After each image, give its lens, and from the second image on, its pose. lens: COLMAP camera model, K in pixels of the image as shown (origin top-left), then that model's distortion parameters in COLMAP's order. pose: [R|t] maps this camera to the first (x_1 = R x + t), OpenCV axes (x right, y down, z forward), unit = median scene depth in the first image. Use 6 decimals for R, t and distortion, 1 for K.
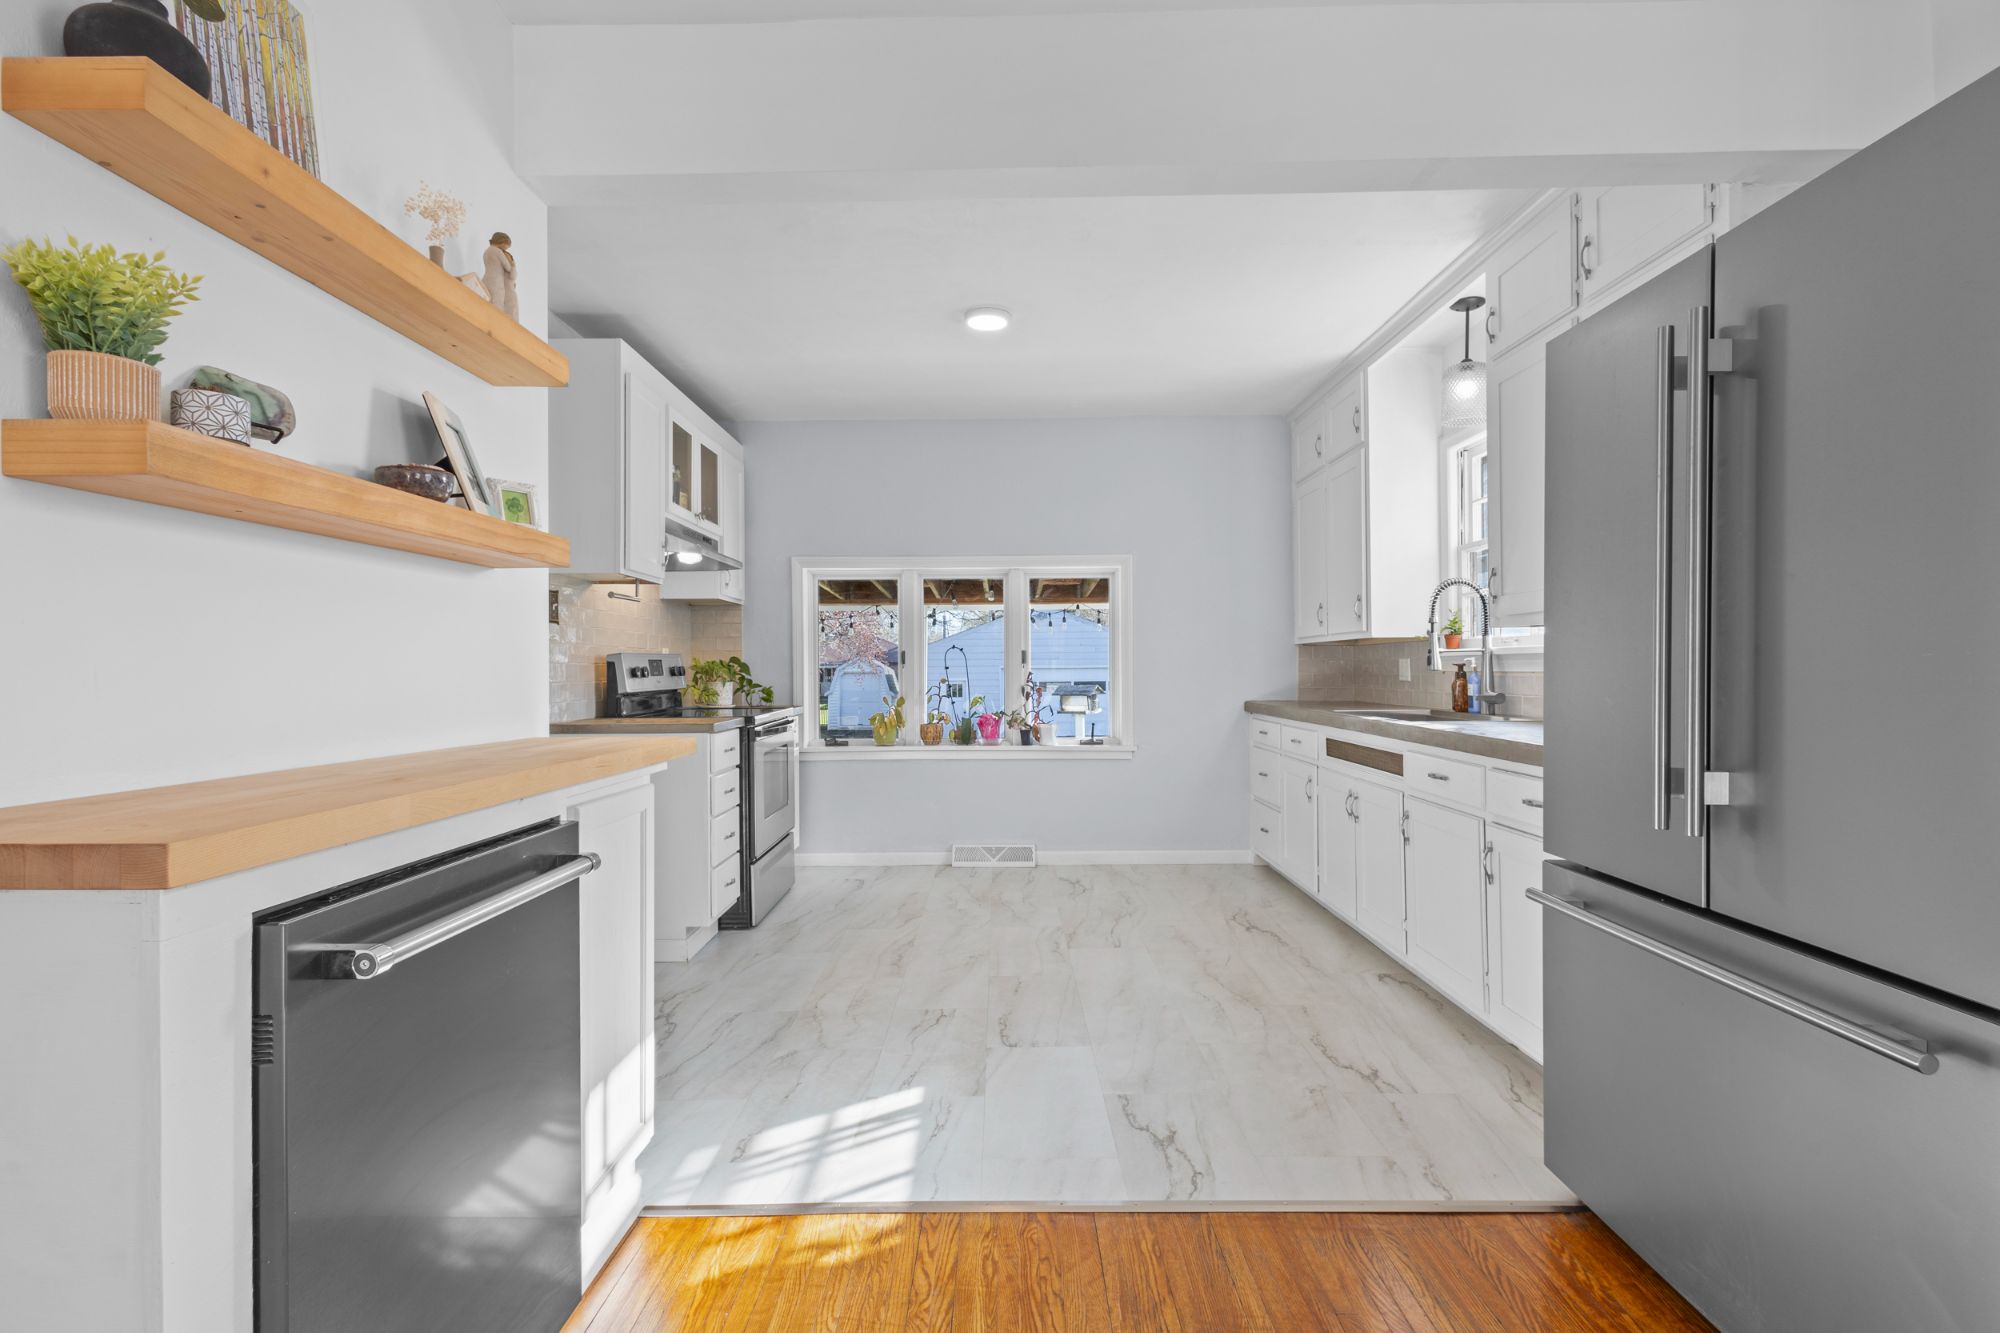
lens RADIAL K [[918.3, 0, 1022.6], [0, 918.3, 666.5], [0, 0, 1]] dist [0.002311, 0.000244]
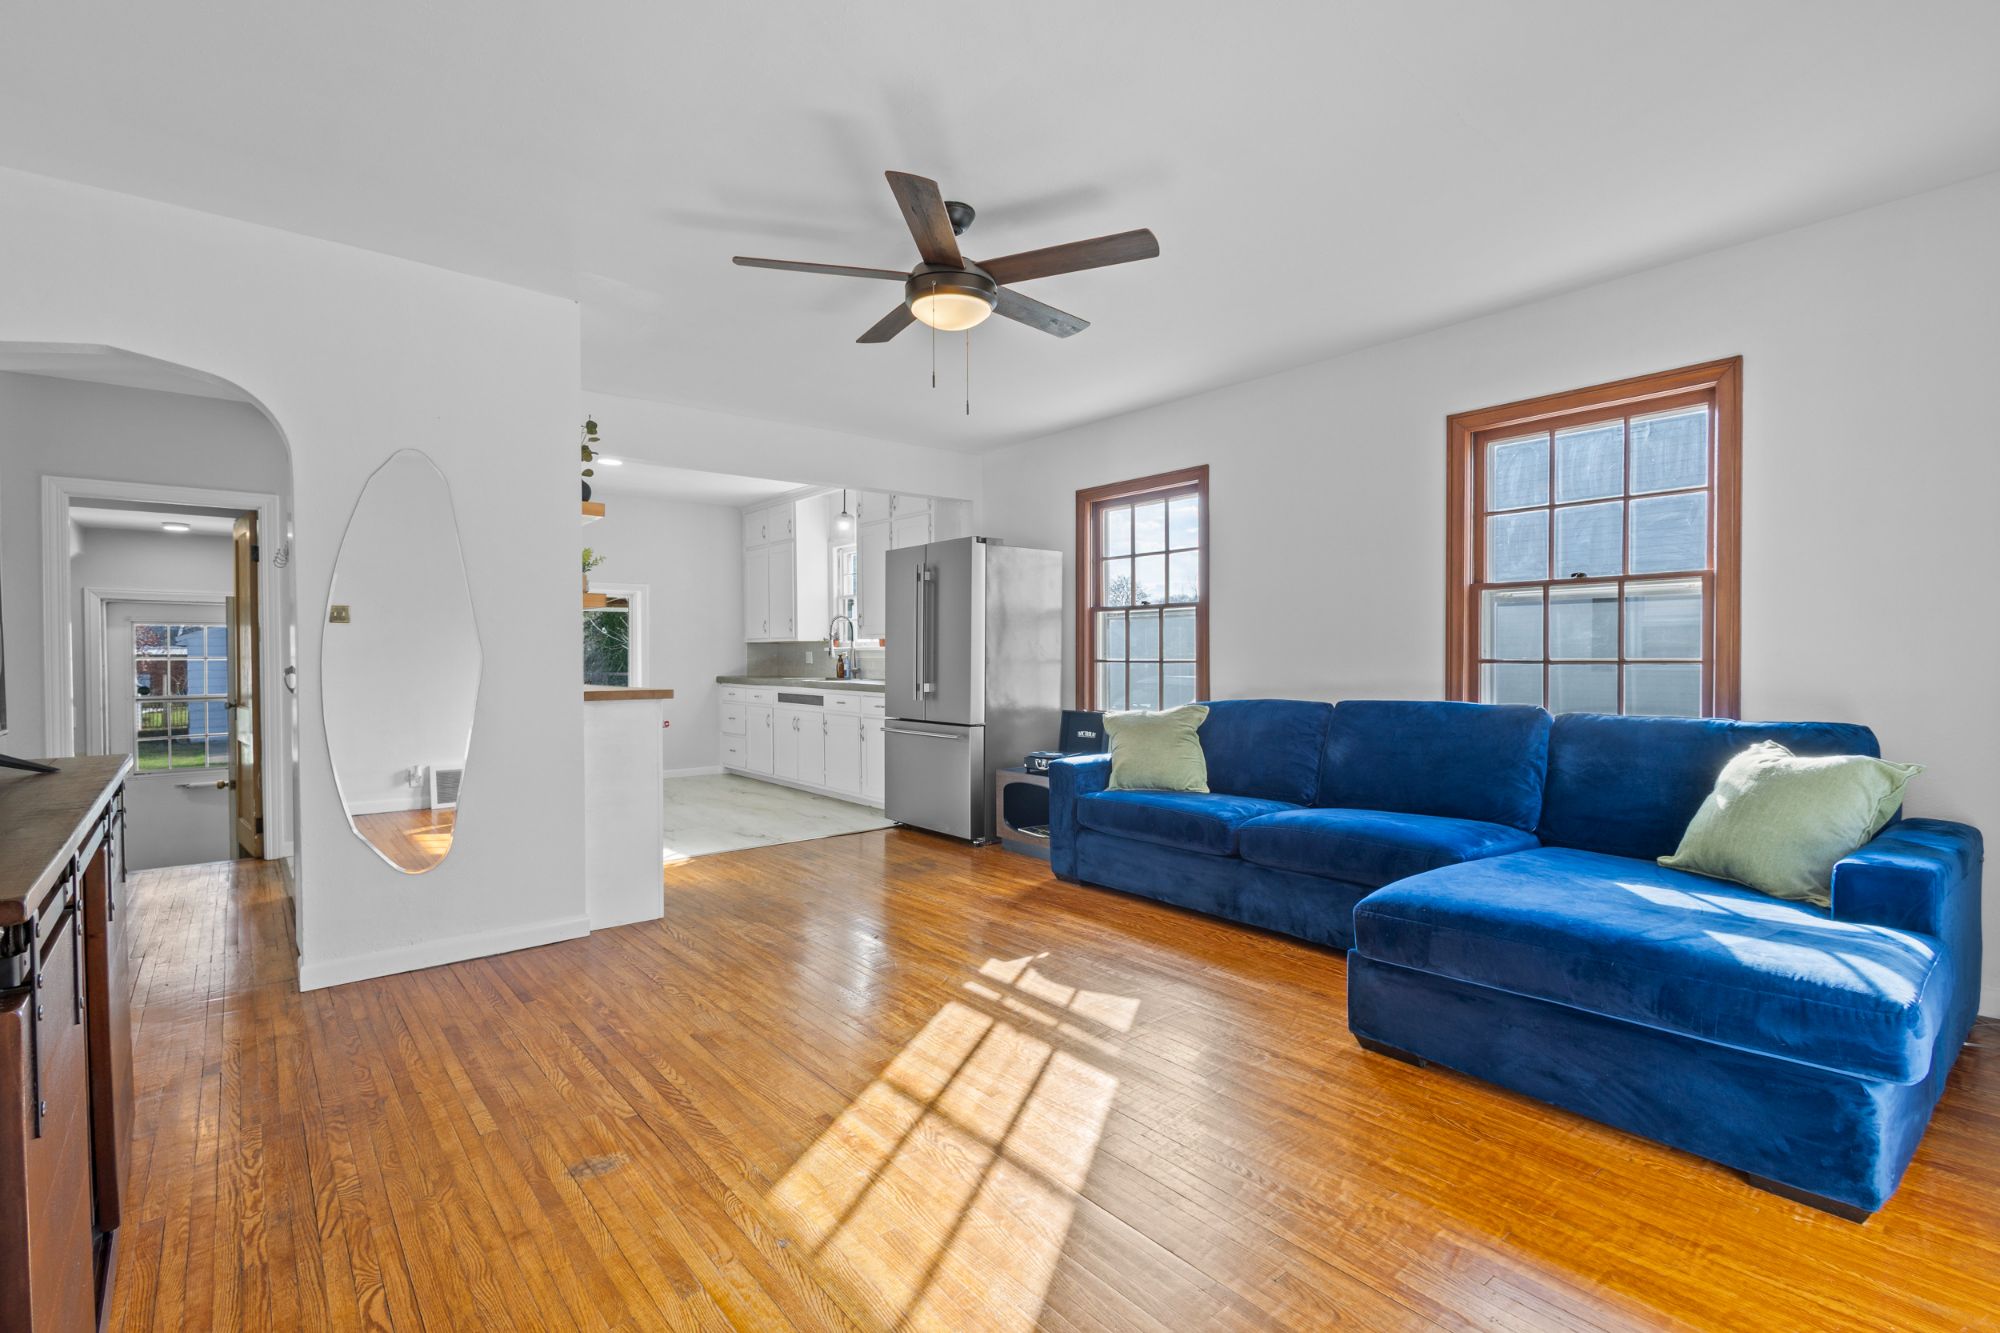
lens RADIAL K [[928.6, 0, 966.7], [0, 928.6, 655.1], [0, 0, 1]] dist [0.000391, -0.000093]
pose [[0.799140, -0.003470, 0.601135, -0.523121], [0.002322, 0.999994, 0.002686, -0.006035], [-0.601140, -0.000750, 0.799143, -0.796754]]
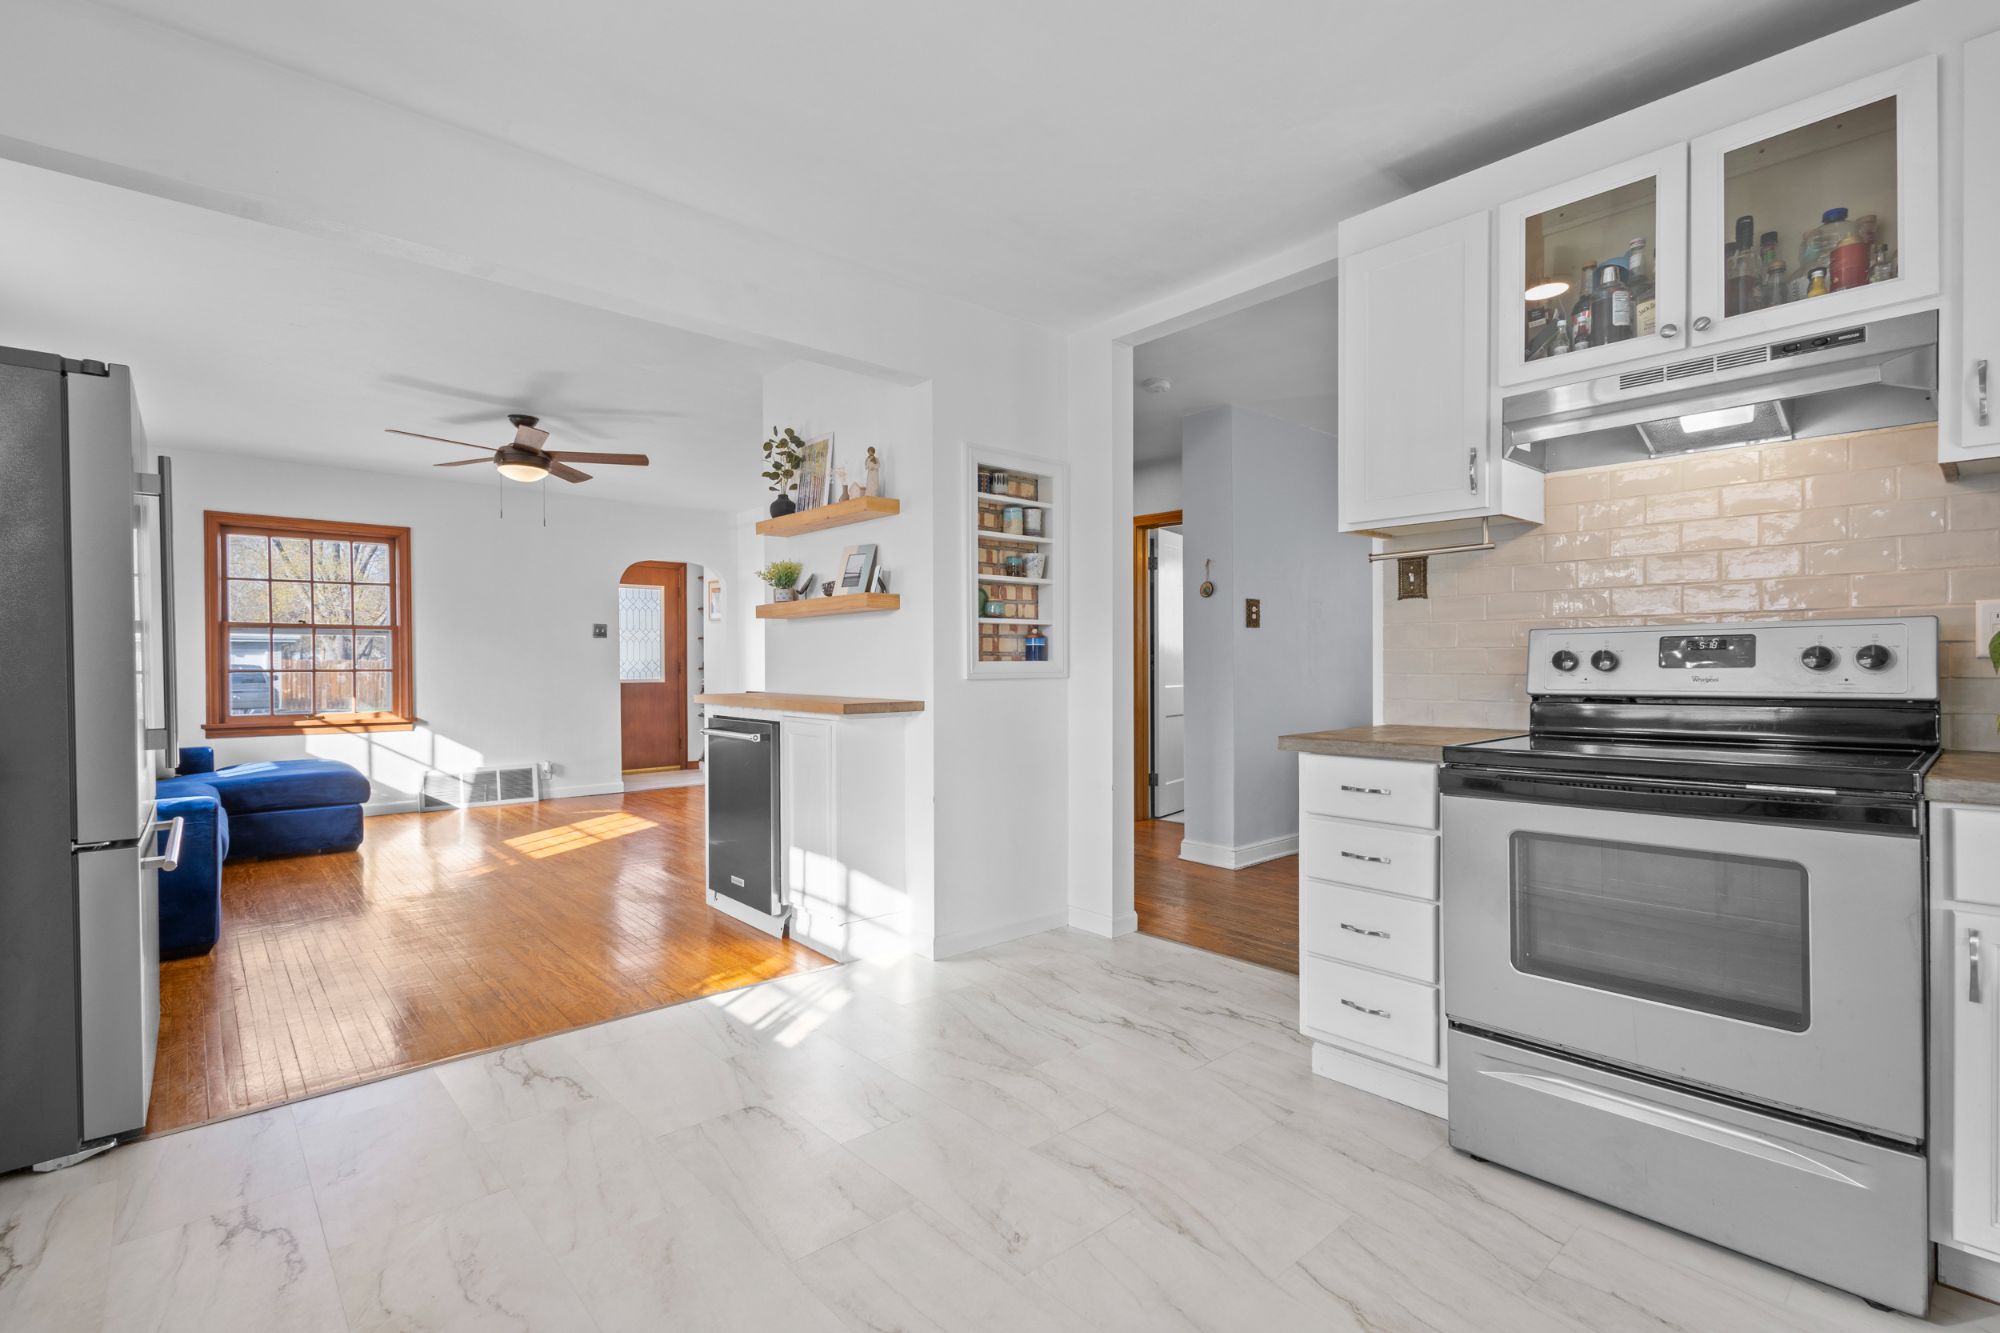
lens RADIAL K [[921.1, 0, 987.9], [0, 921.1, 671.2], [0, 0, 1]] dist [0.001284, -0.000278]
pose [[-0.768438, 0.018567, -0.639655, 0.236886], [0.011514, 0.999818, 0.015189, 0.000589], [0.639821, 0.004307, -0.768512, 1.197353]]
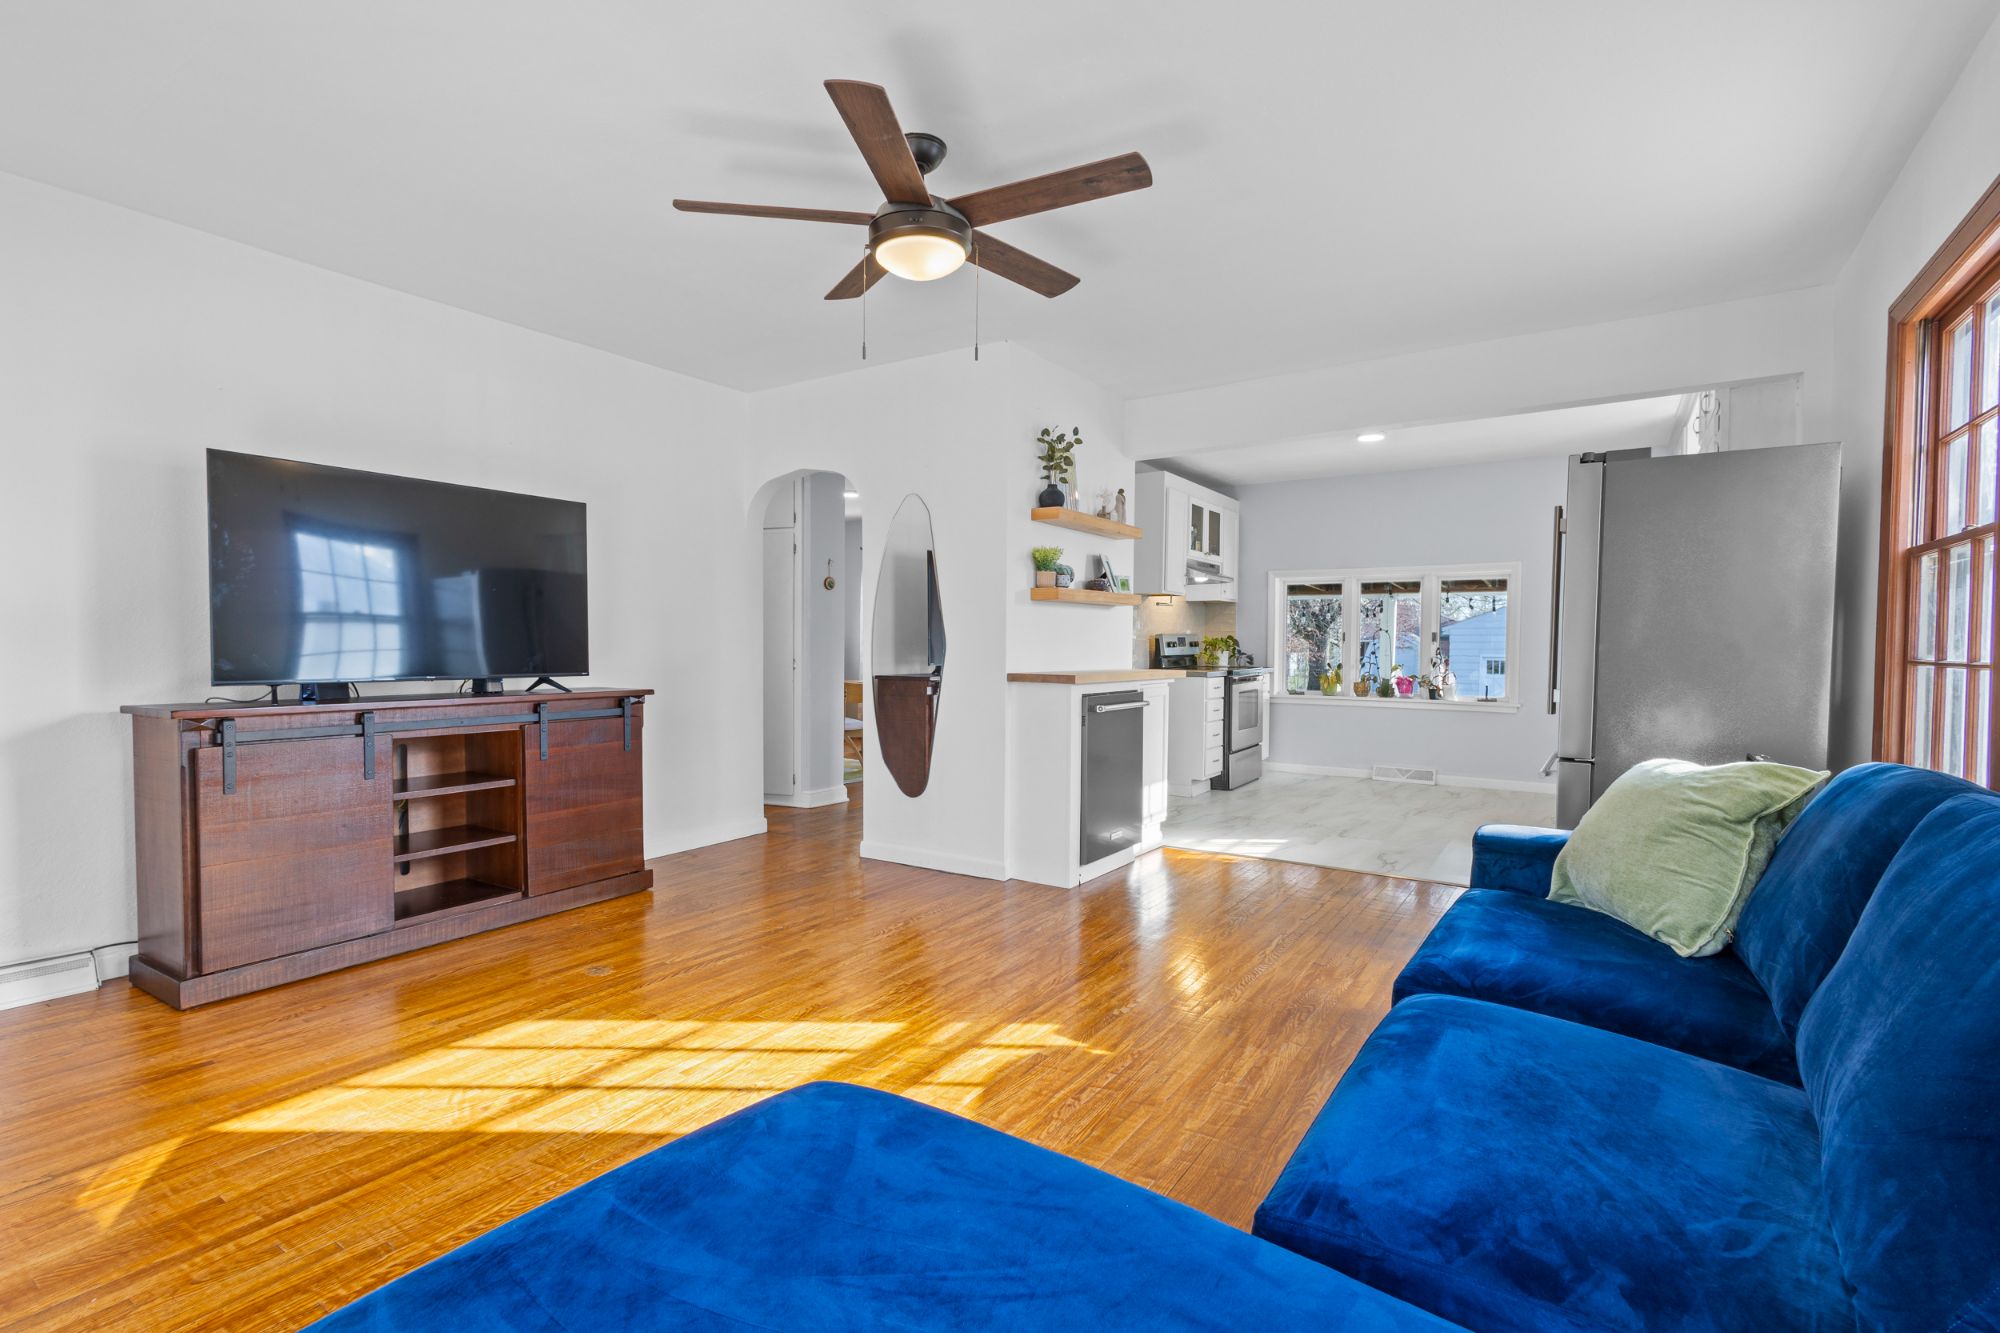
lens RADIAL K [[921.1, 0, 987.9], [0, 921.1, 671.2], [0, 0, 1]] dist [0.001284, -0.000278]
pose [[0.818536, 0.027726, -0.573786, 0.330283], [-0.008083, 0.999292, 0.036757, -0.004756], [0.574399, -0.025449, 0.818180, -0.700966]]
